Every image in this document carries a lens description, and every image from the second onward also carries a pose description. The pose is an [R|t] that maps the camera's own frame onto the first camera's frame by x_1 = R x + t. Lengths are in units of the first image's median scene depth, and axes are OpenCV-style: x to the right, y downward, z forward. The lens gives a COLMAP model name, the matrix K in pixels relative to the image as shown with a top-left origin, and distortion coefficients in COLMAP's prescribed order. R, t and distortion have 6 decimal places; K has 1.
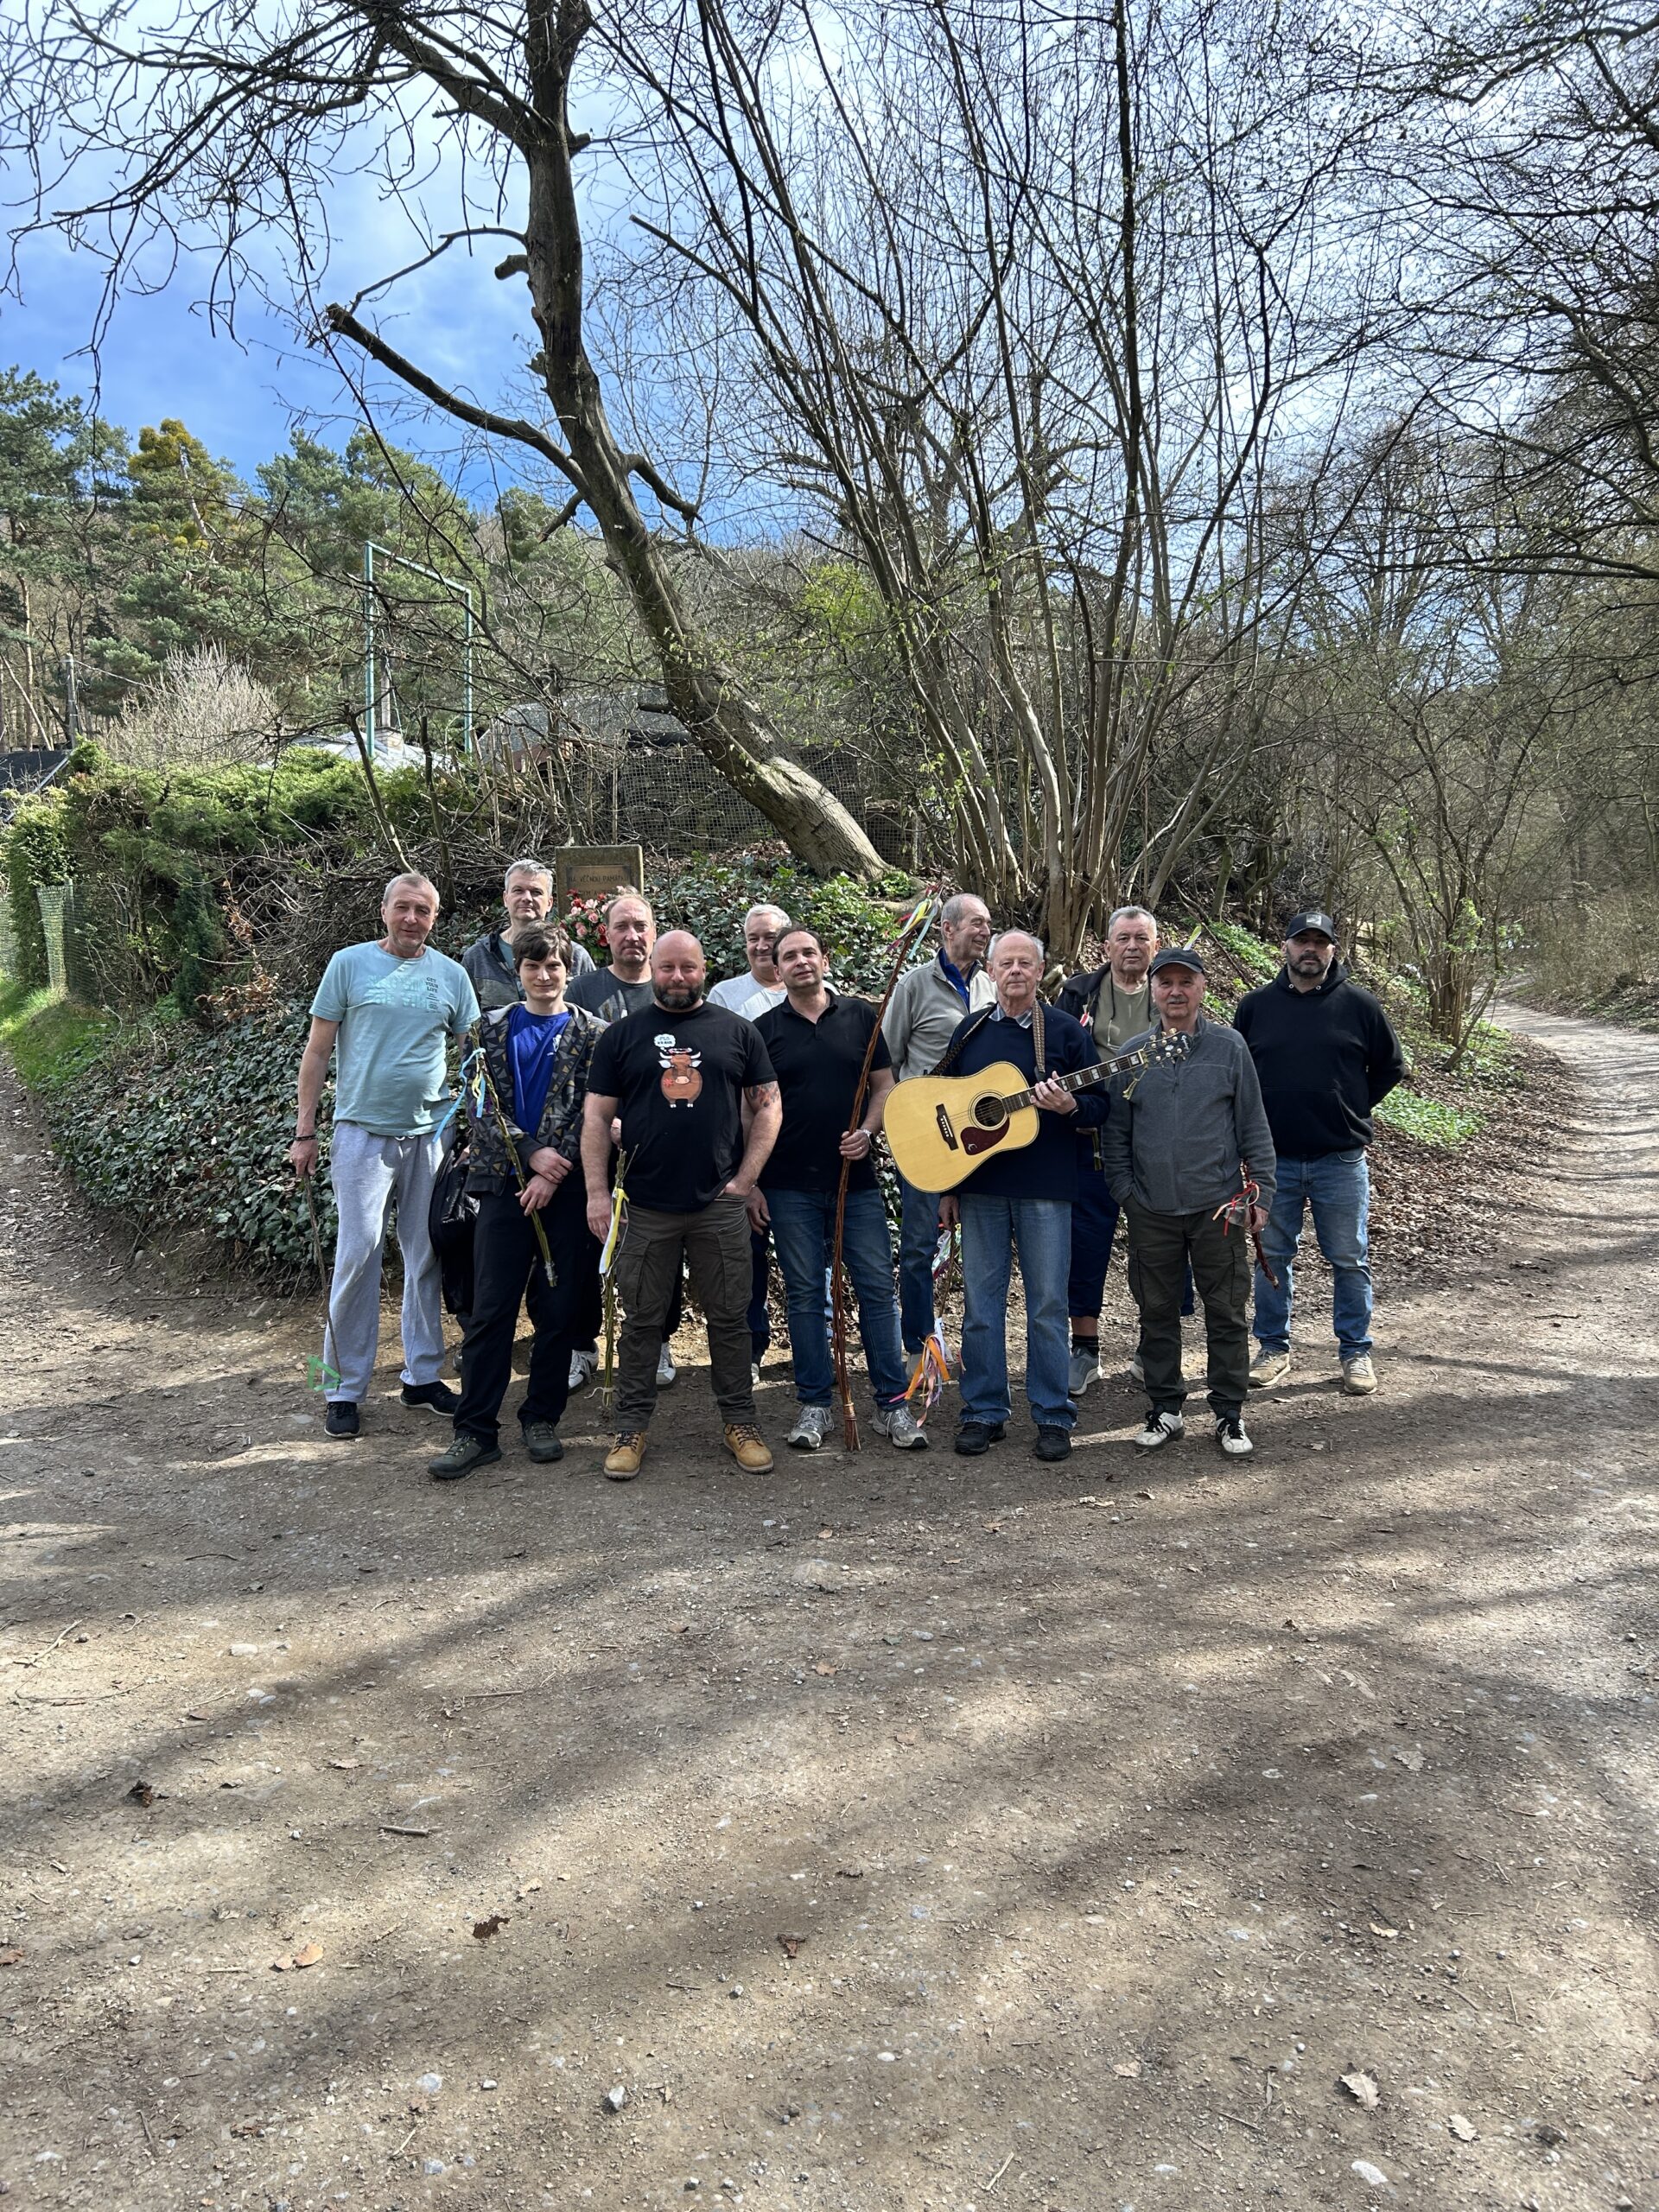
lens RADIAL K [[1670.2, 0, 824.1], [0, 1670.2, 1114.1], [0, 0, 1]] dist [0.024827, -0.035213]
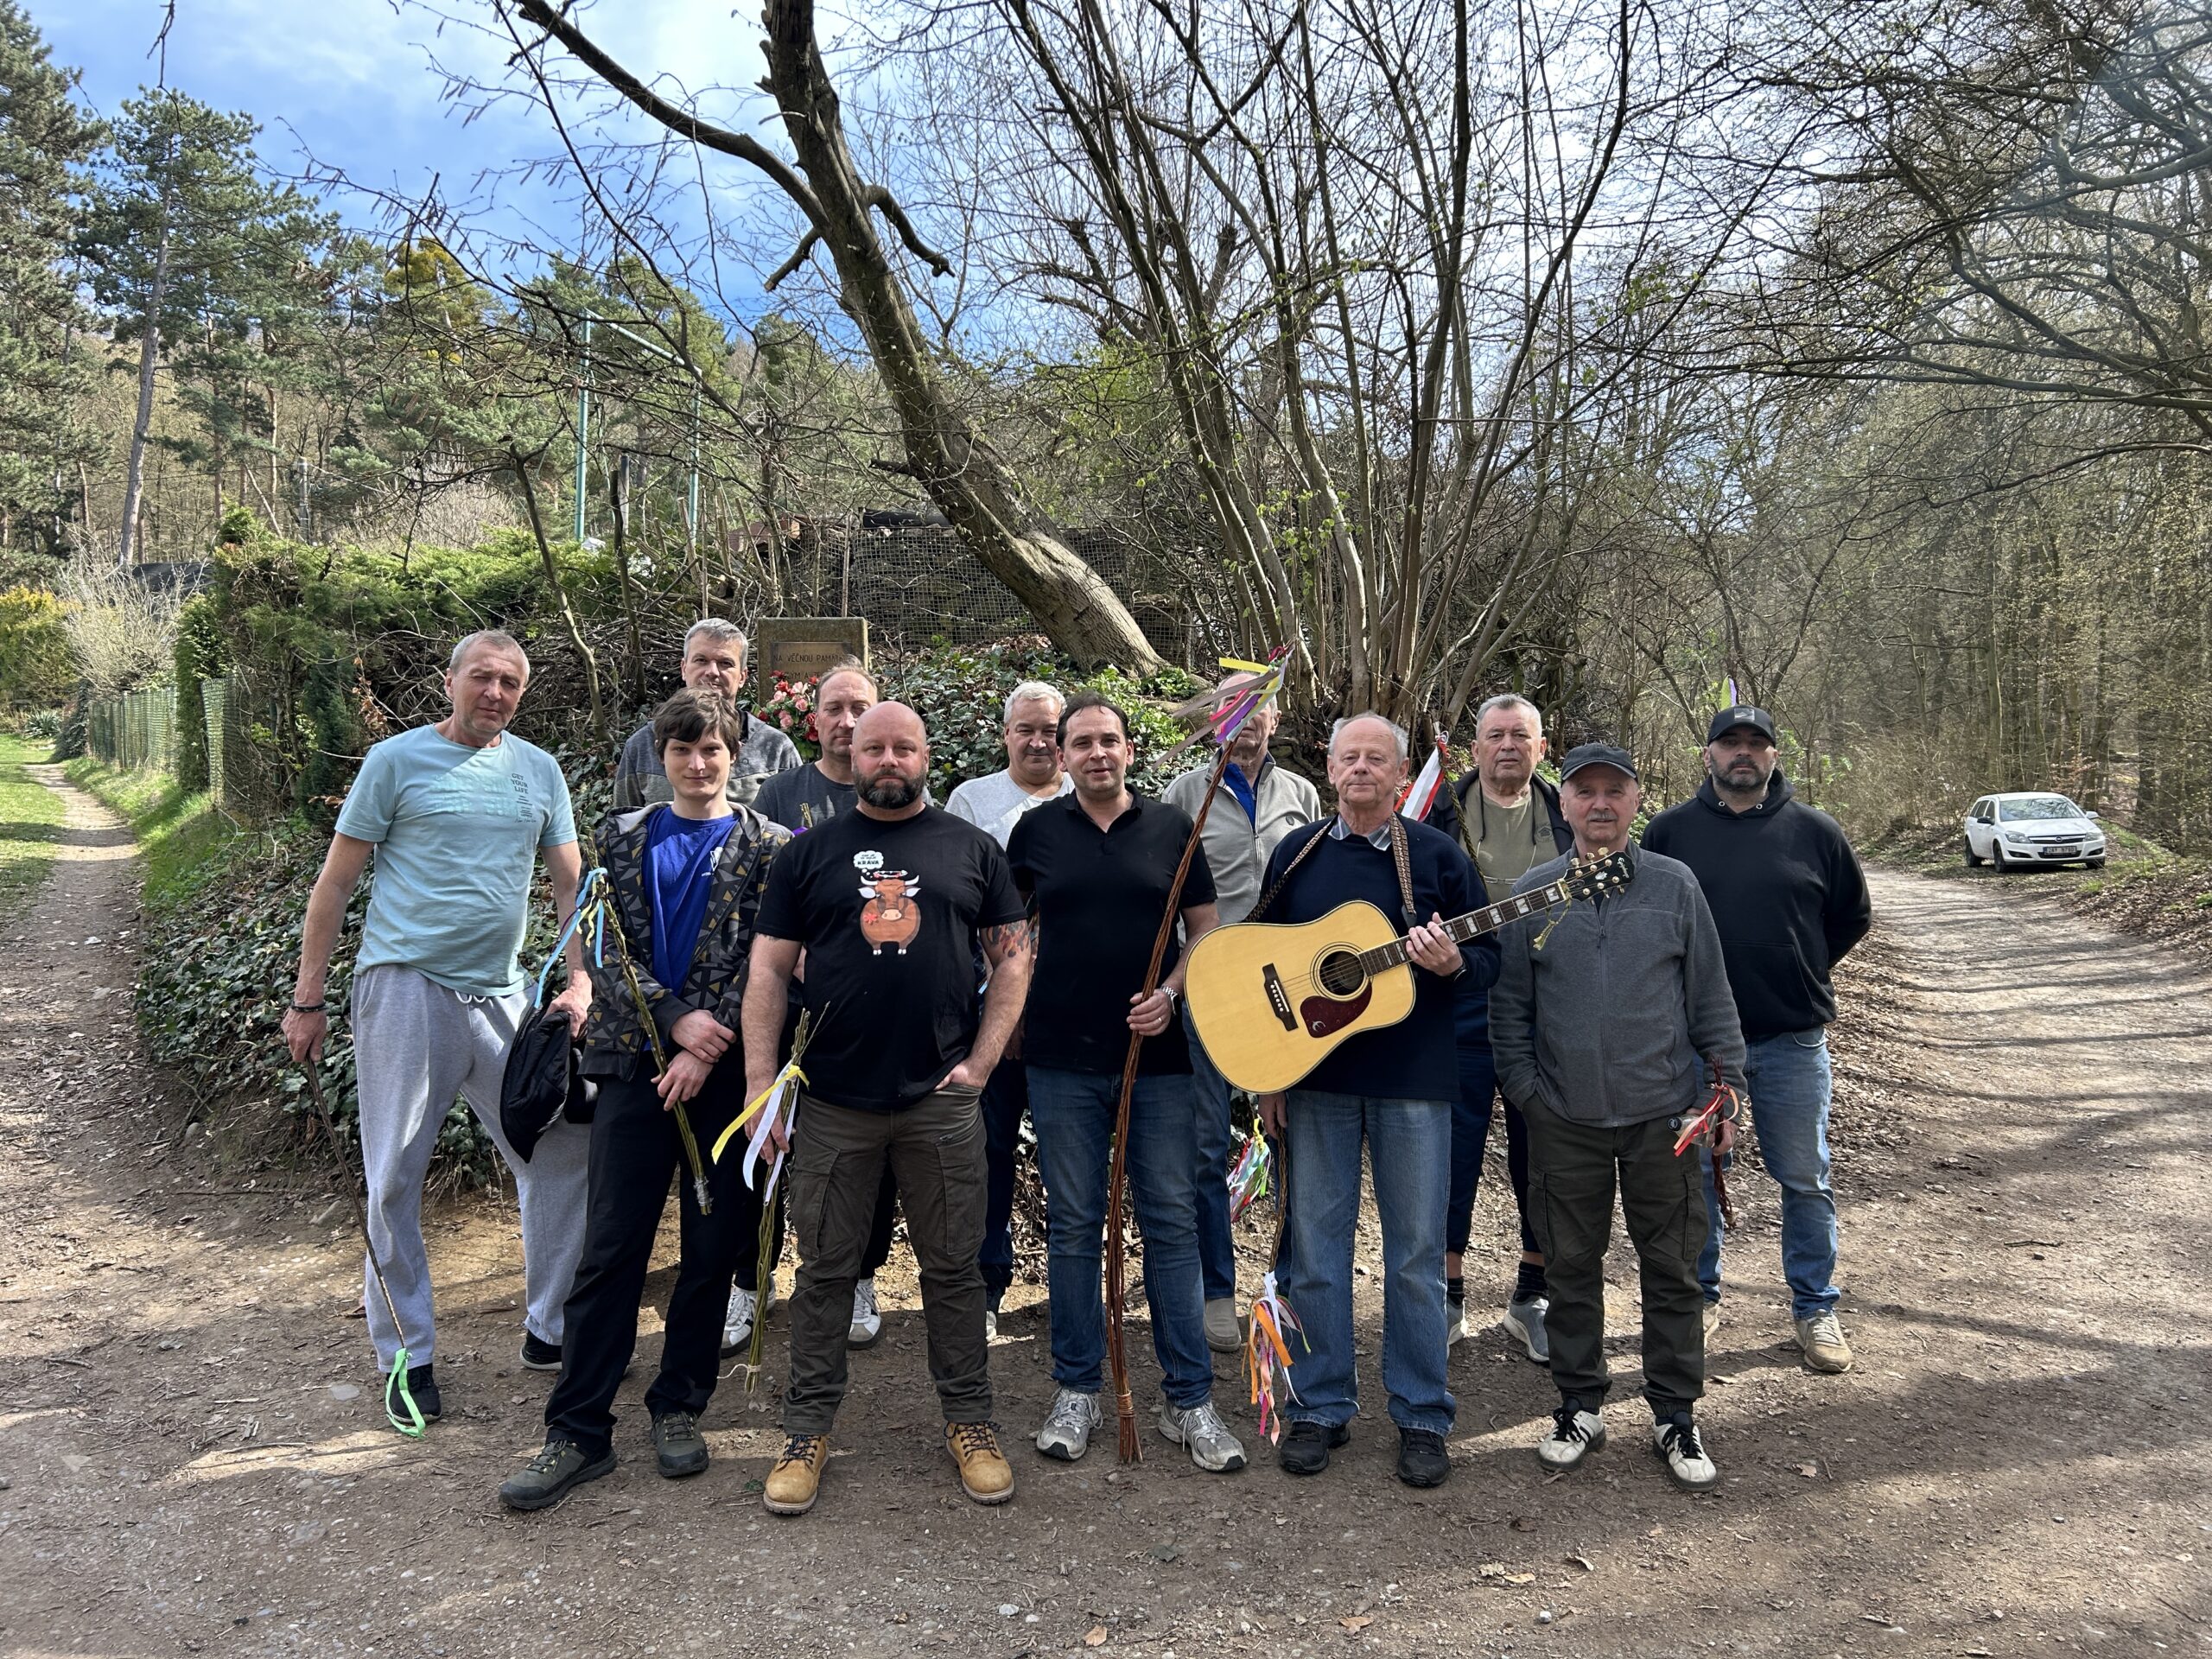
lens RADIAL K [[1670.2, 0, 1101.5], [0, 1670.2, 783.7], [0, 0, 1]] dist [0.024827, -0.035213]
pose [[0.999592, 0.020763, 0.019638, -0.011729], [-0.018794, 0.995242, -0.095605, -0.008624], [-0.021529, 0.095197, 0.995226, 0.235219]]
